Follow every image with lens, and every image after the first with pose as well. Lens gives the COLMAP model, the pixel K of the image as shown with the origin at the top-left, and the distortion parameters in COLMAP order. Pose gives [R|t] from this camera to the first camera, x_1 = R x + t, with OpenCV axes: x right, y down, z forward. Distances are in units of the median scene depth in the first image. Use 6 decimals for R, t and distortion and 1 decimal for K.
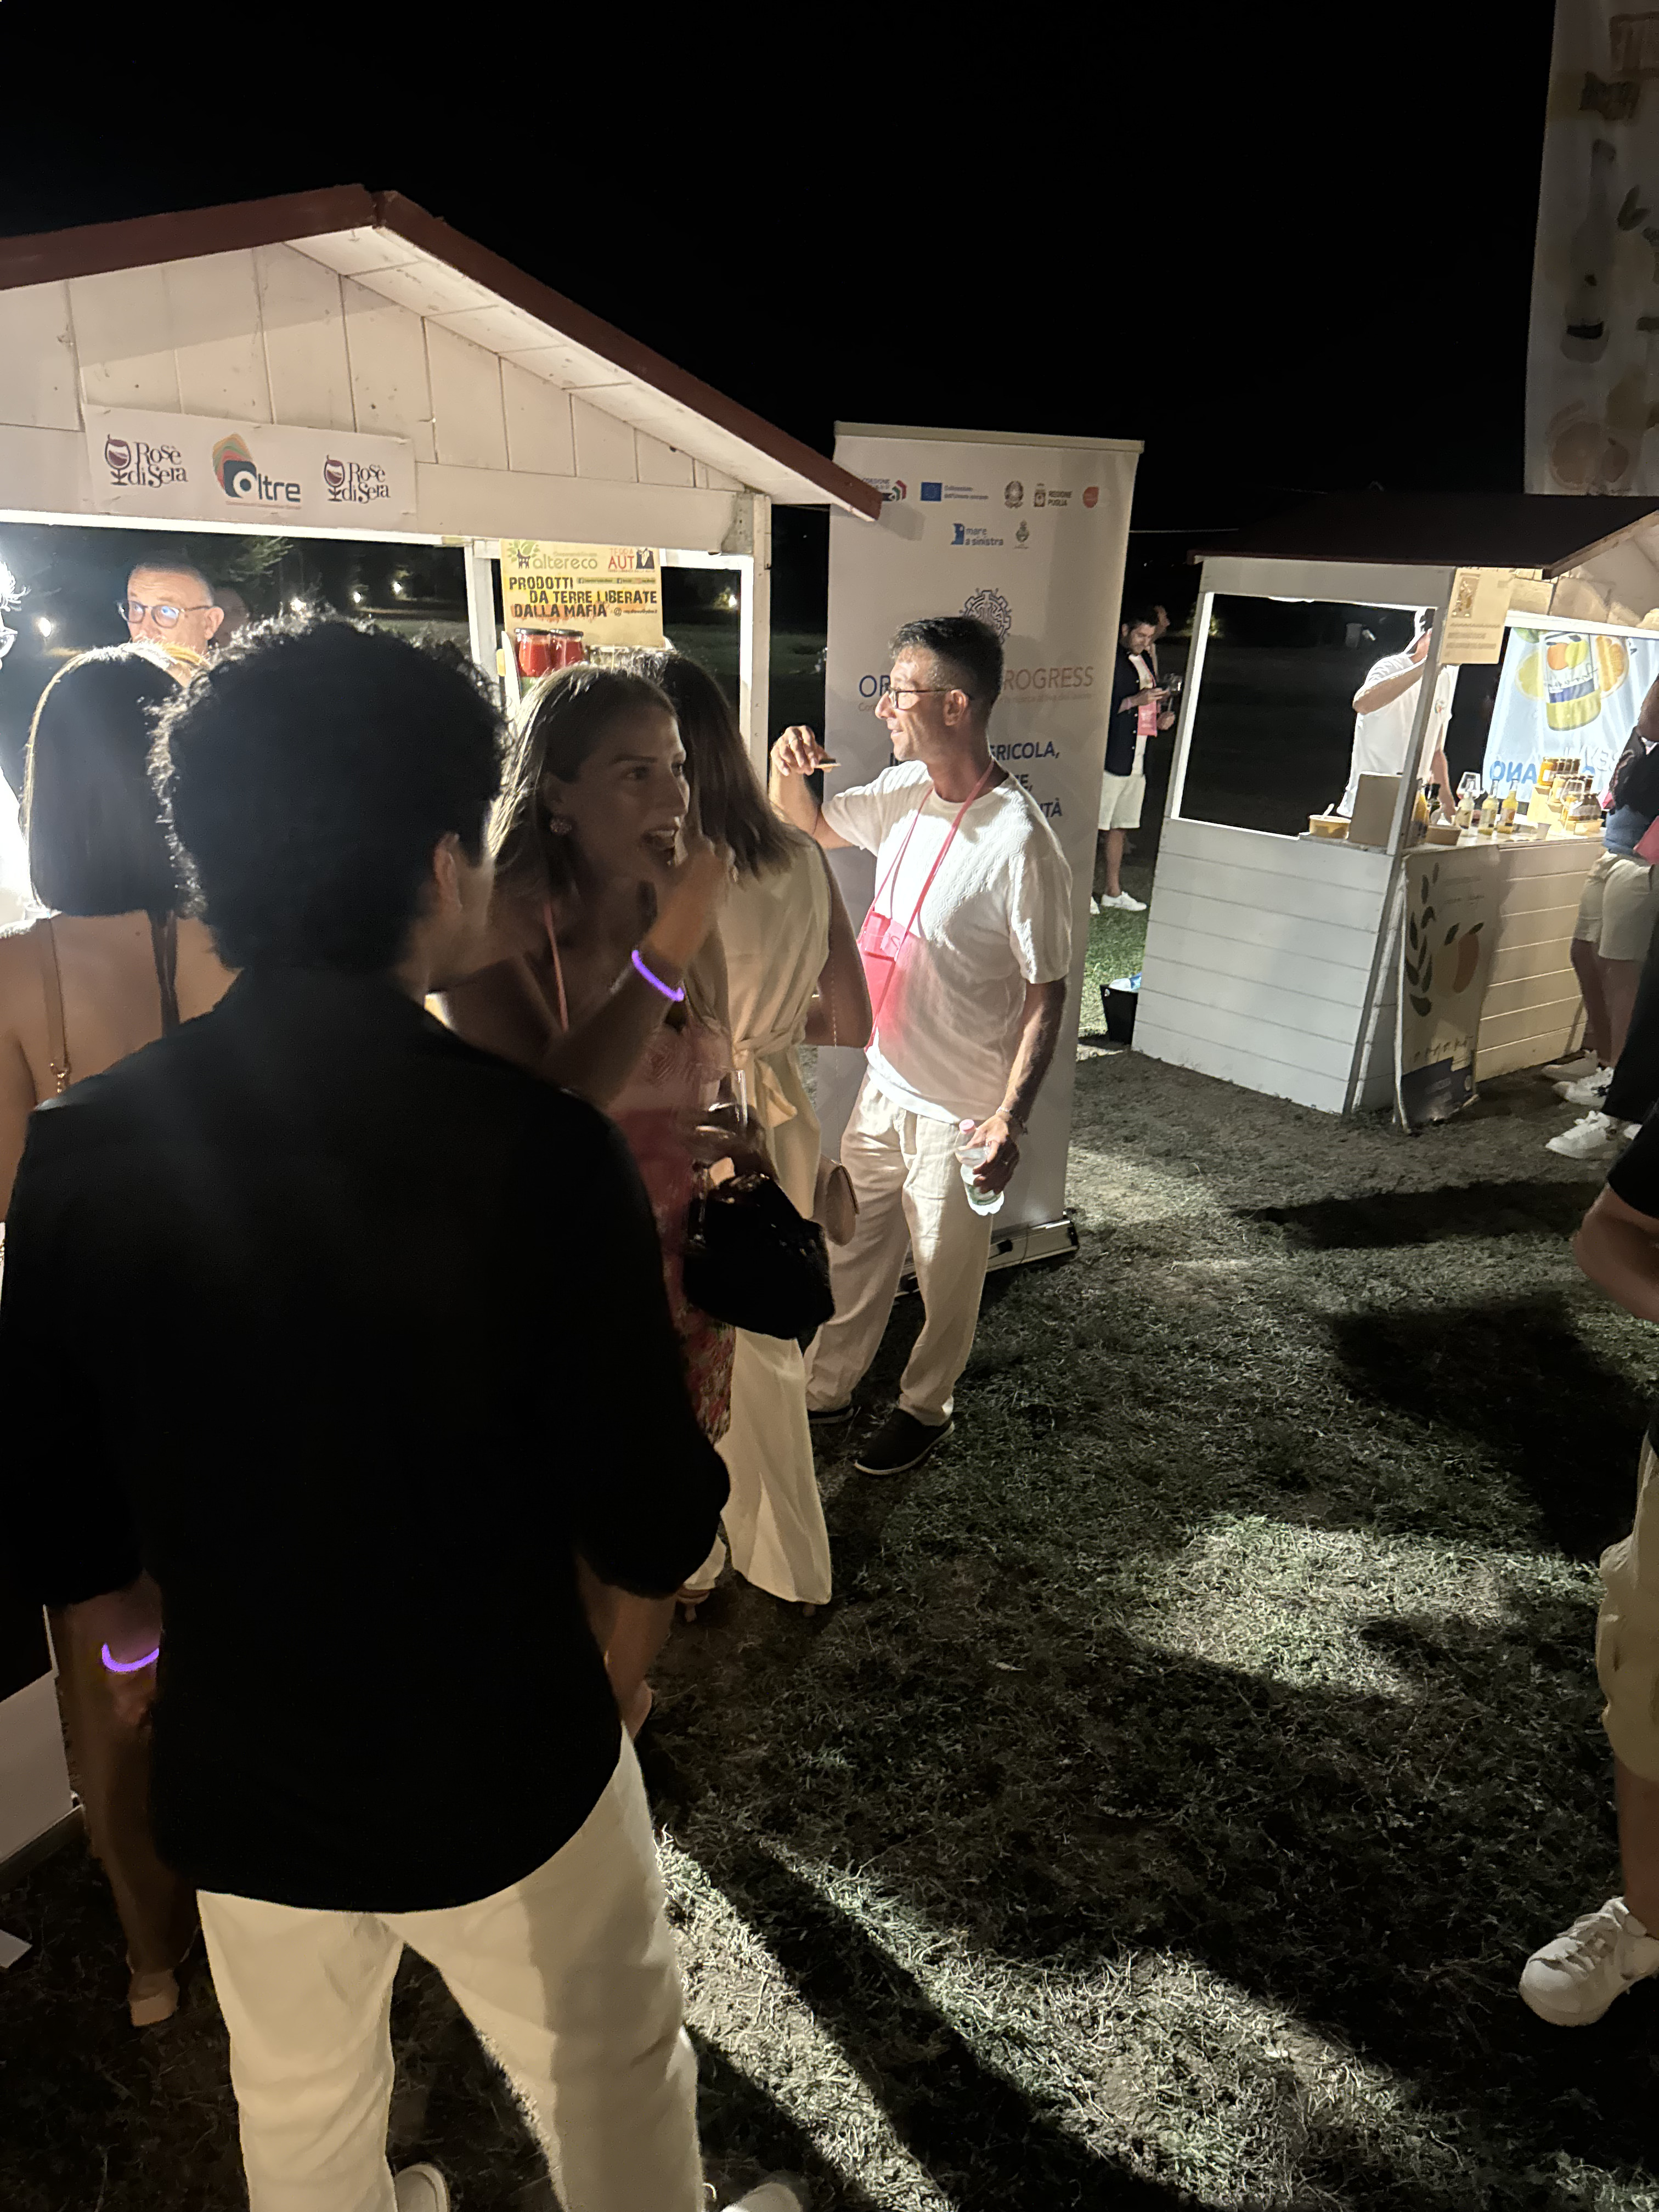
lens RADIAL K [[1554.7, 0, 829.5], [0, 1554.7, 1106.0], [0, 0, 1]] dist [-0.042384, 0.005217]
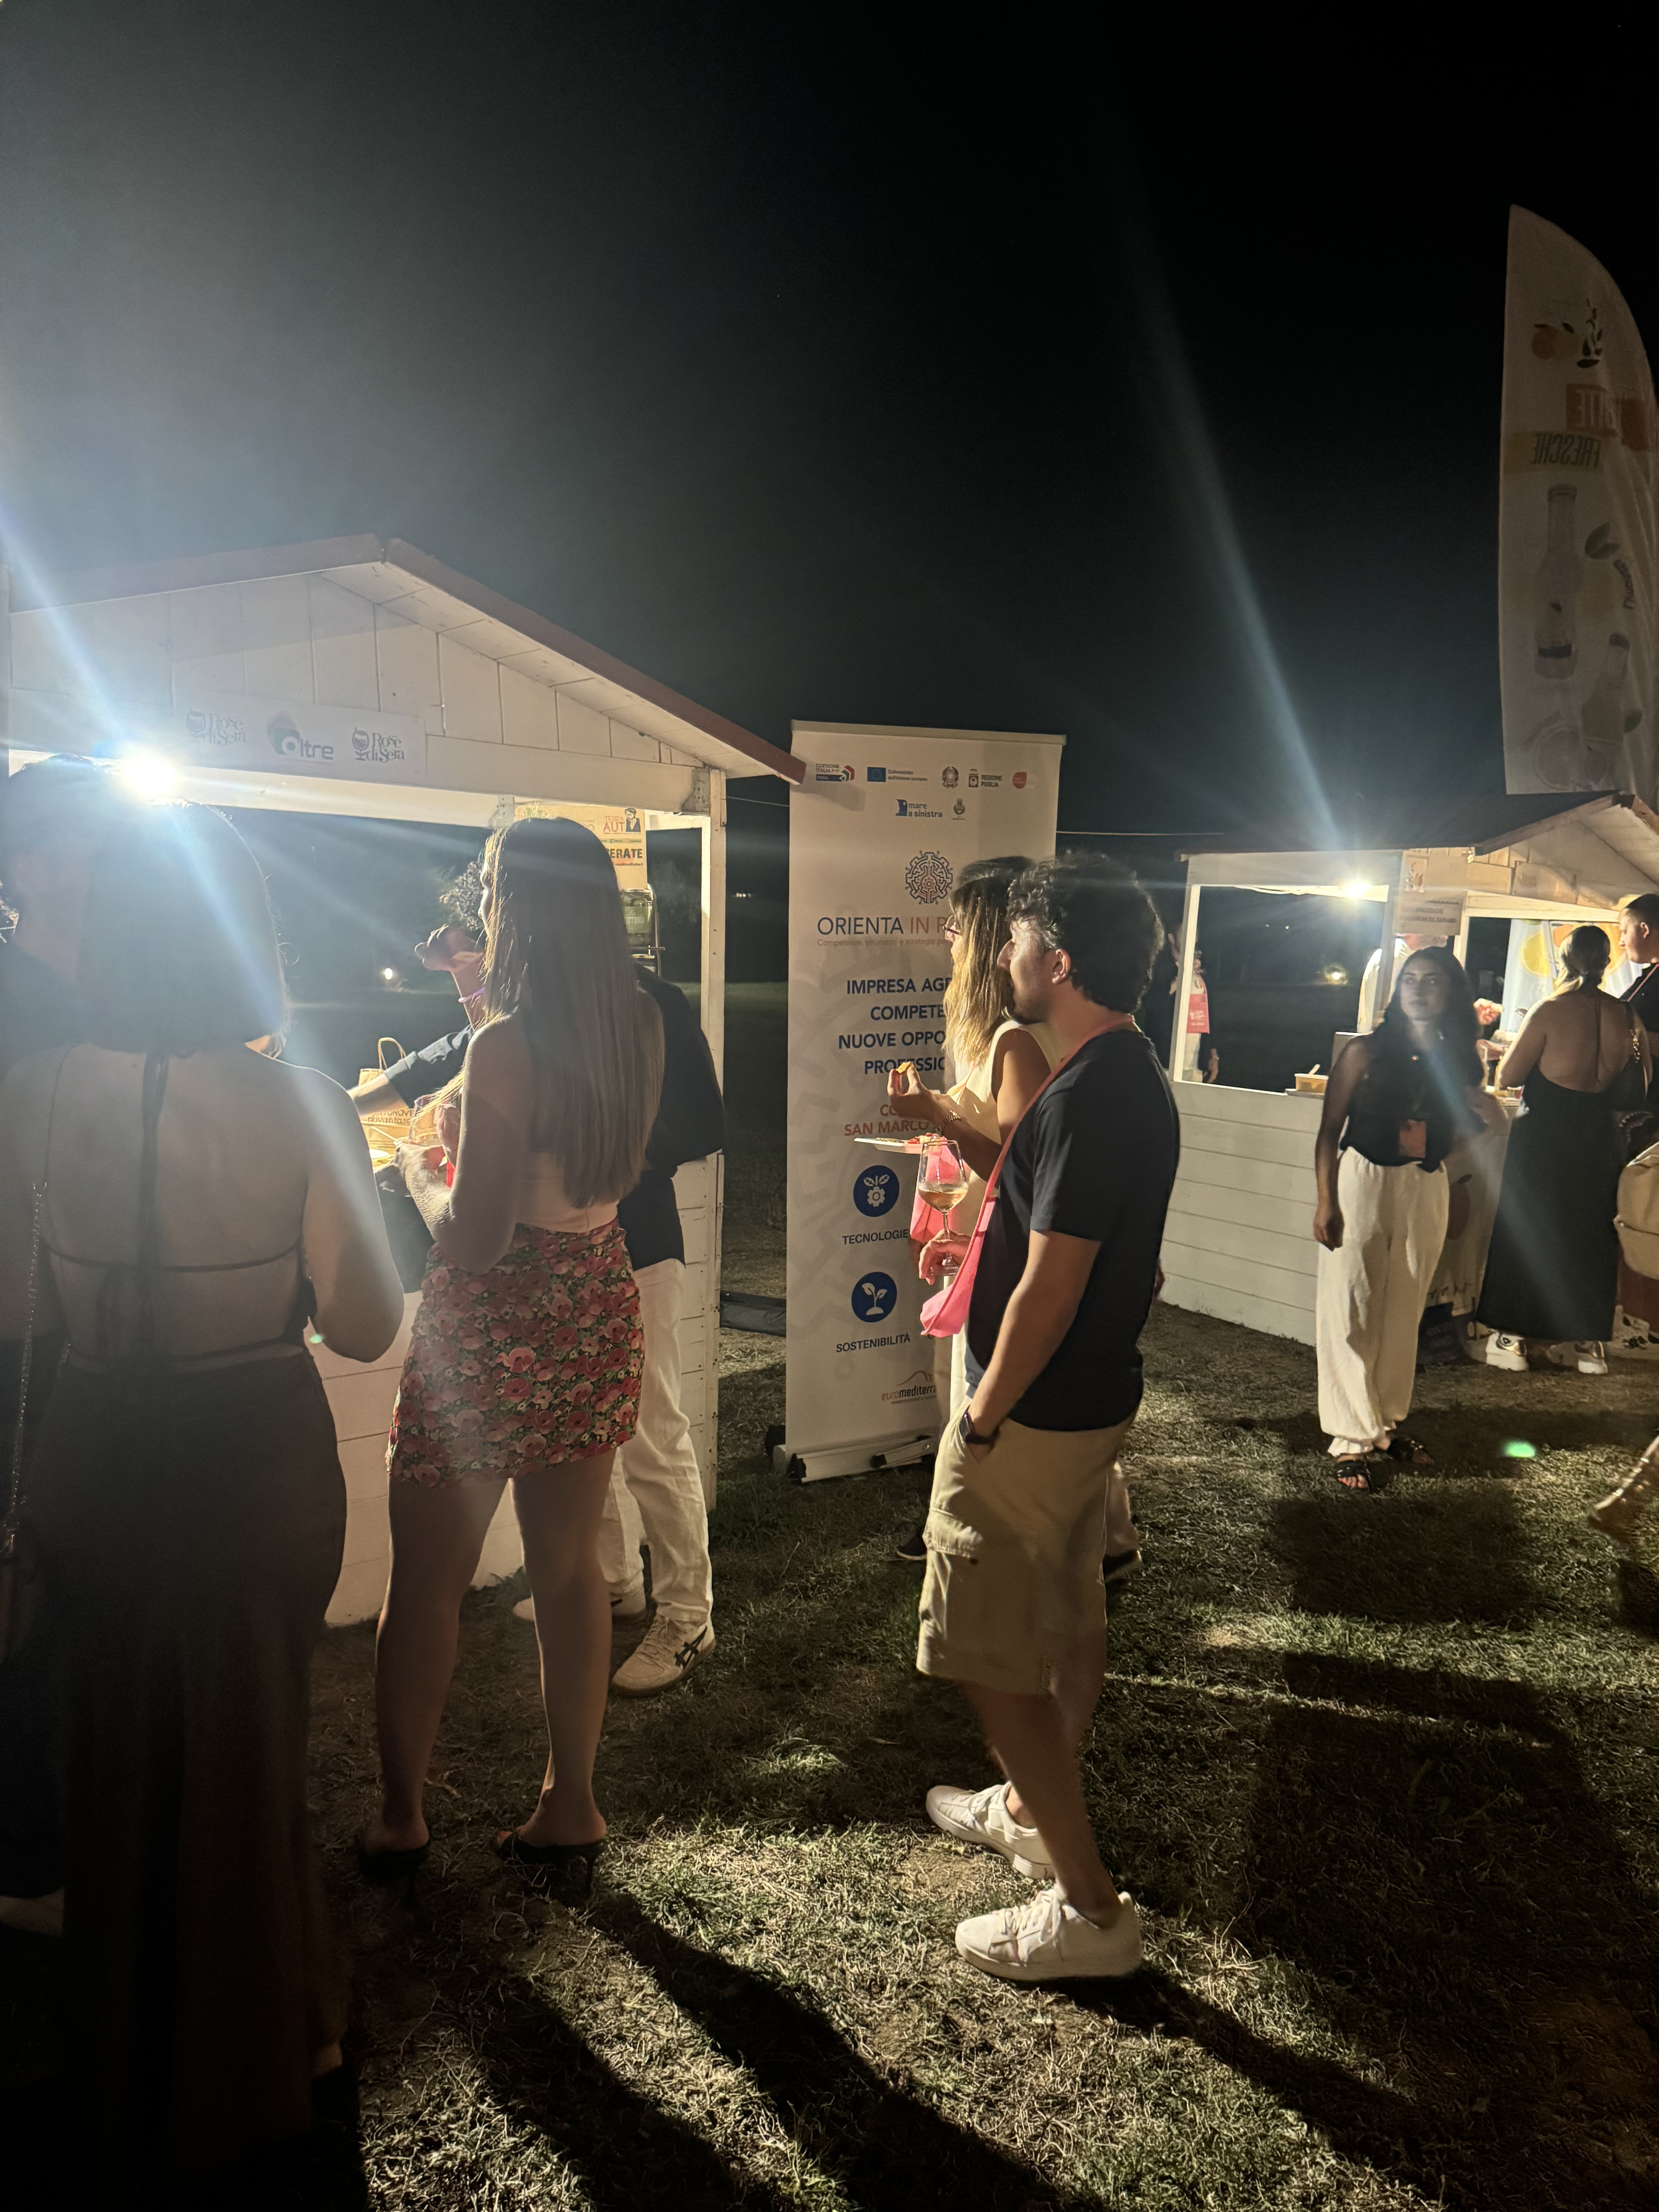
lens RADIAL K [[1568.4, 0, 872.7], [0, 1568.4, 1091.2], [0, 0, 1]] dist [-0.030483, -0.003912]
pose [[0.997365, -0.004845, -0.072386, 0.163870], [-0.011783, 0.973701, -0.227525, 0.141570], [0.071584, 0.227778, 0.971078, -0.165368]]
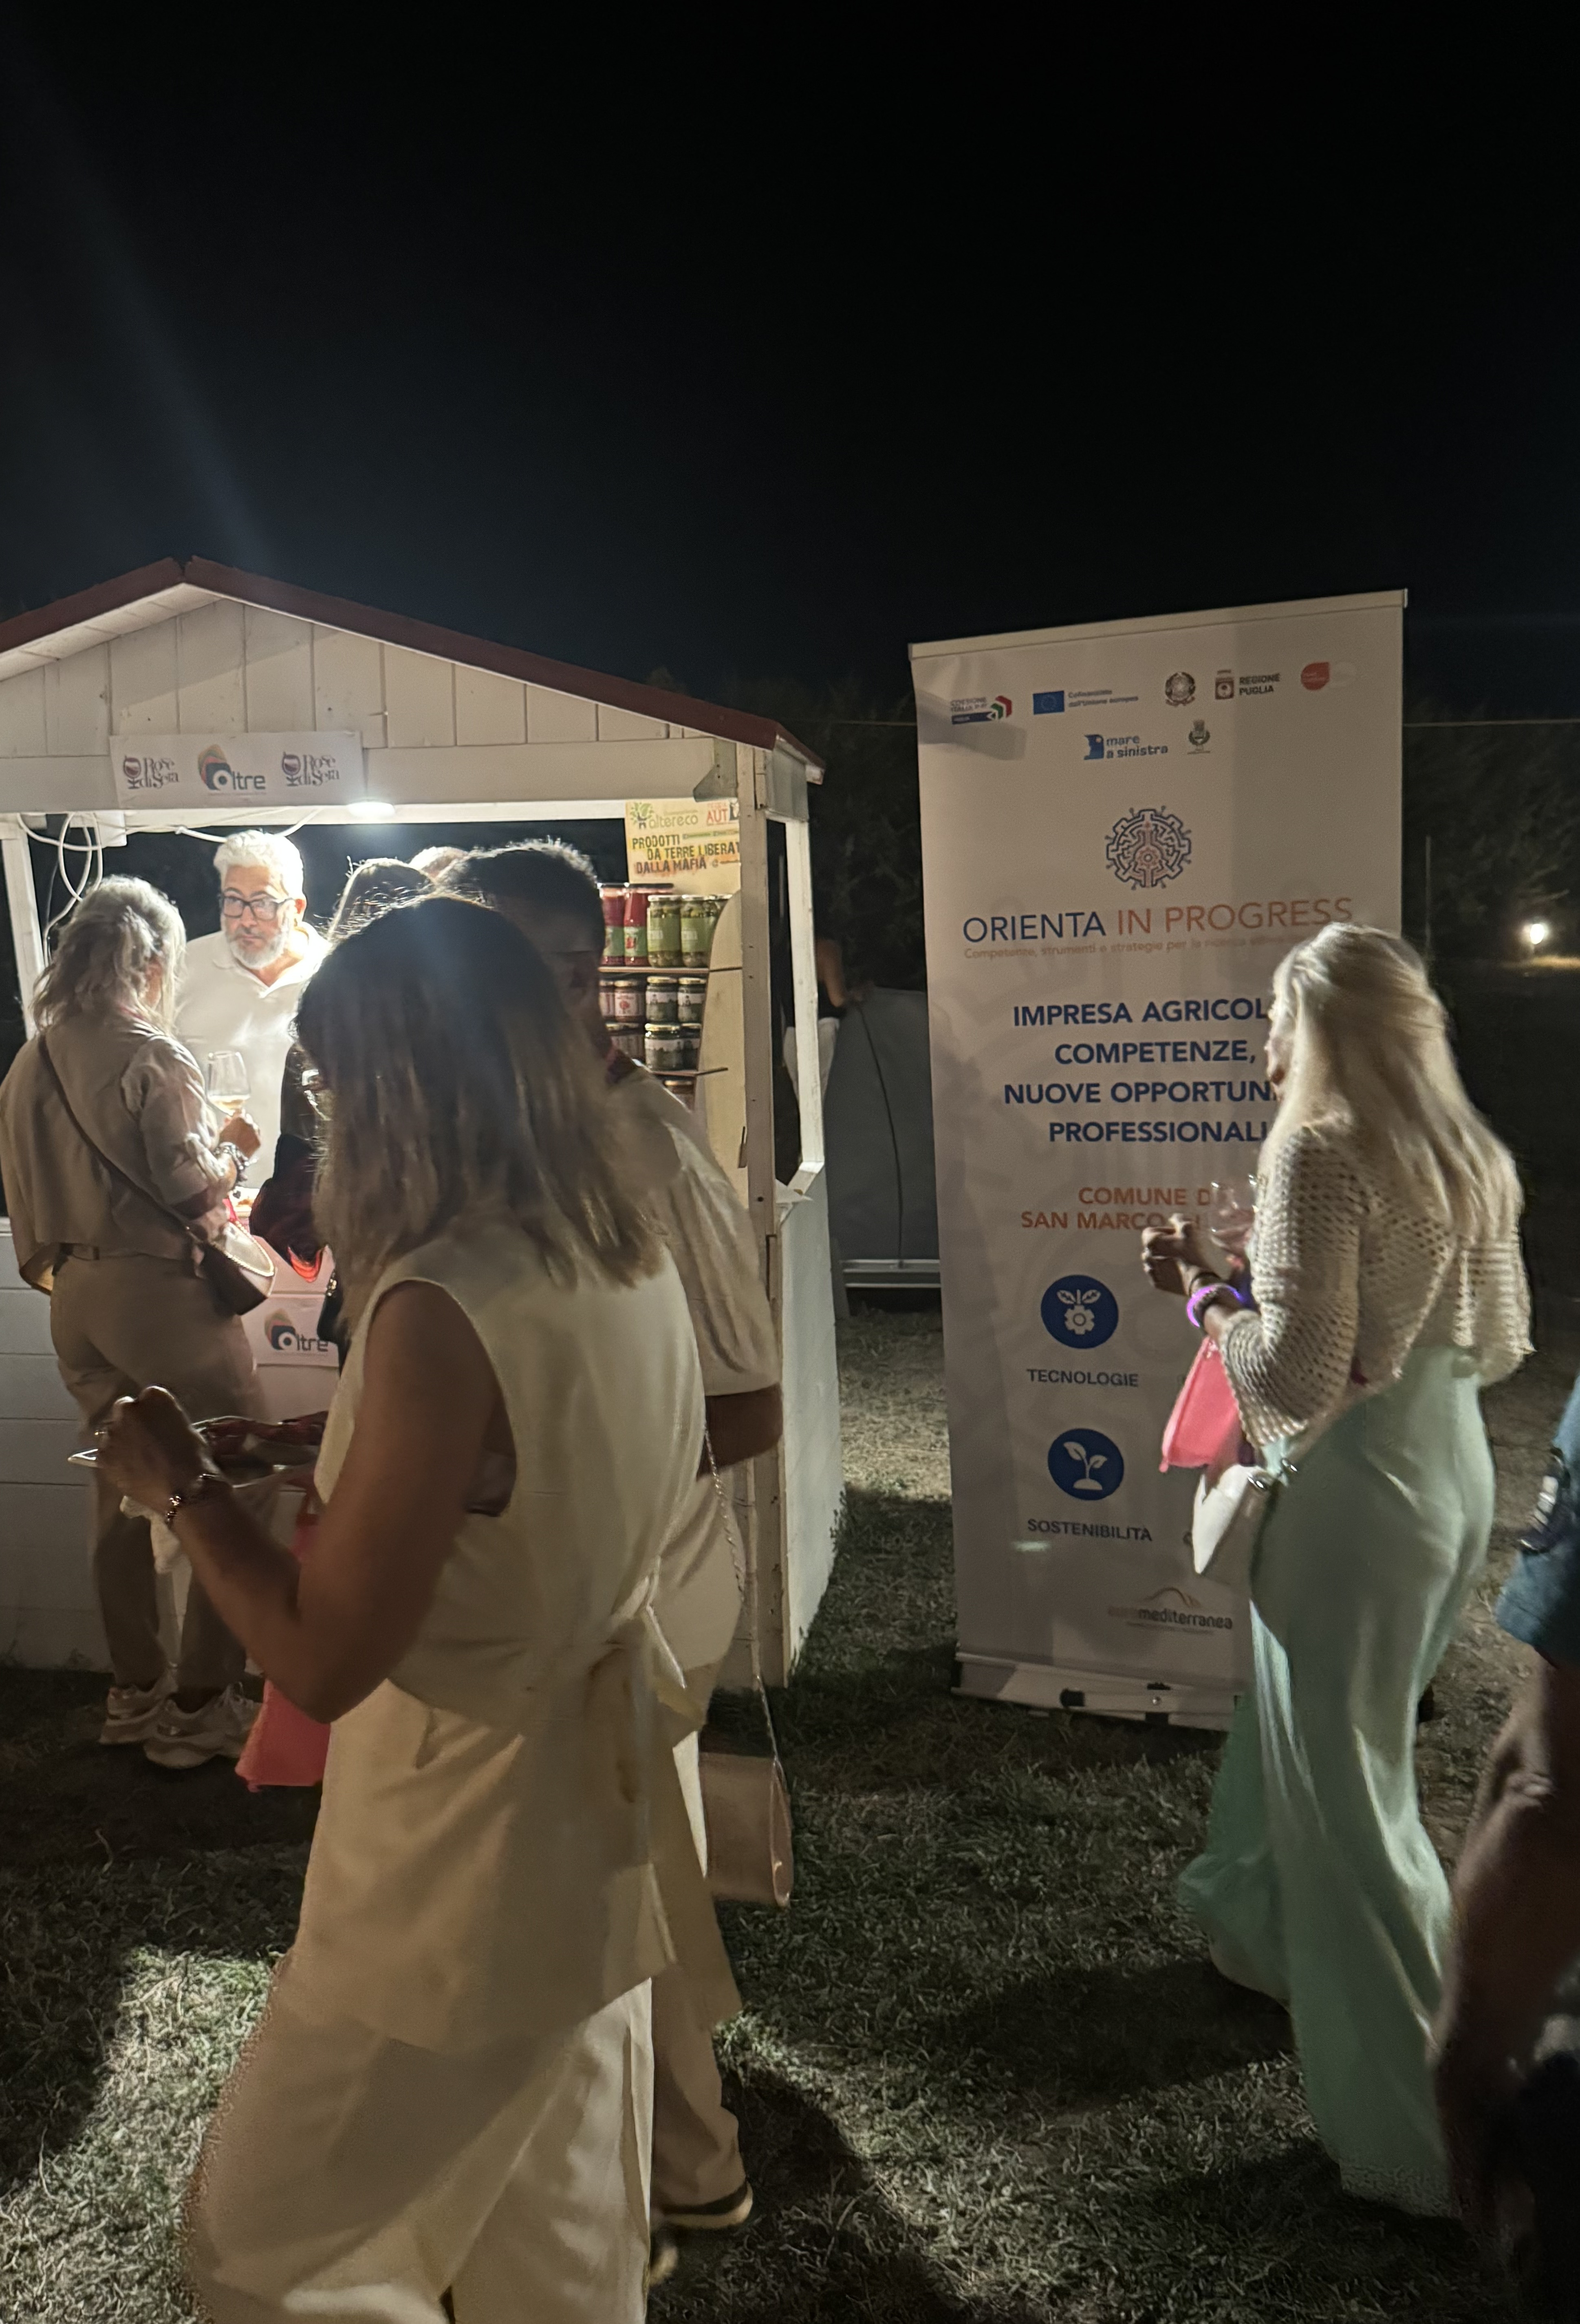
lens RADIAL K [[1892.6, 0, 790.0], [0, 1892.6, 1162.0], [0, 0, 1]] dist [0.038003, -0.203778]
pose [[0.567709, 0.066828, -0.820513, 0.906555], [-0.219403, 0.972932, -0.072562, -0.055019], [0.793454, 0.221217, 0.567004, 0.390570]]
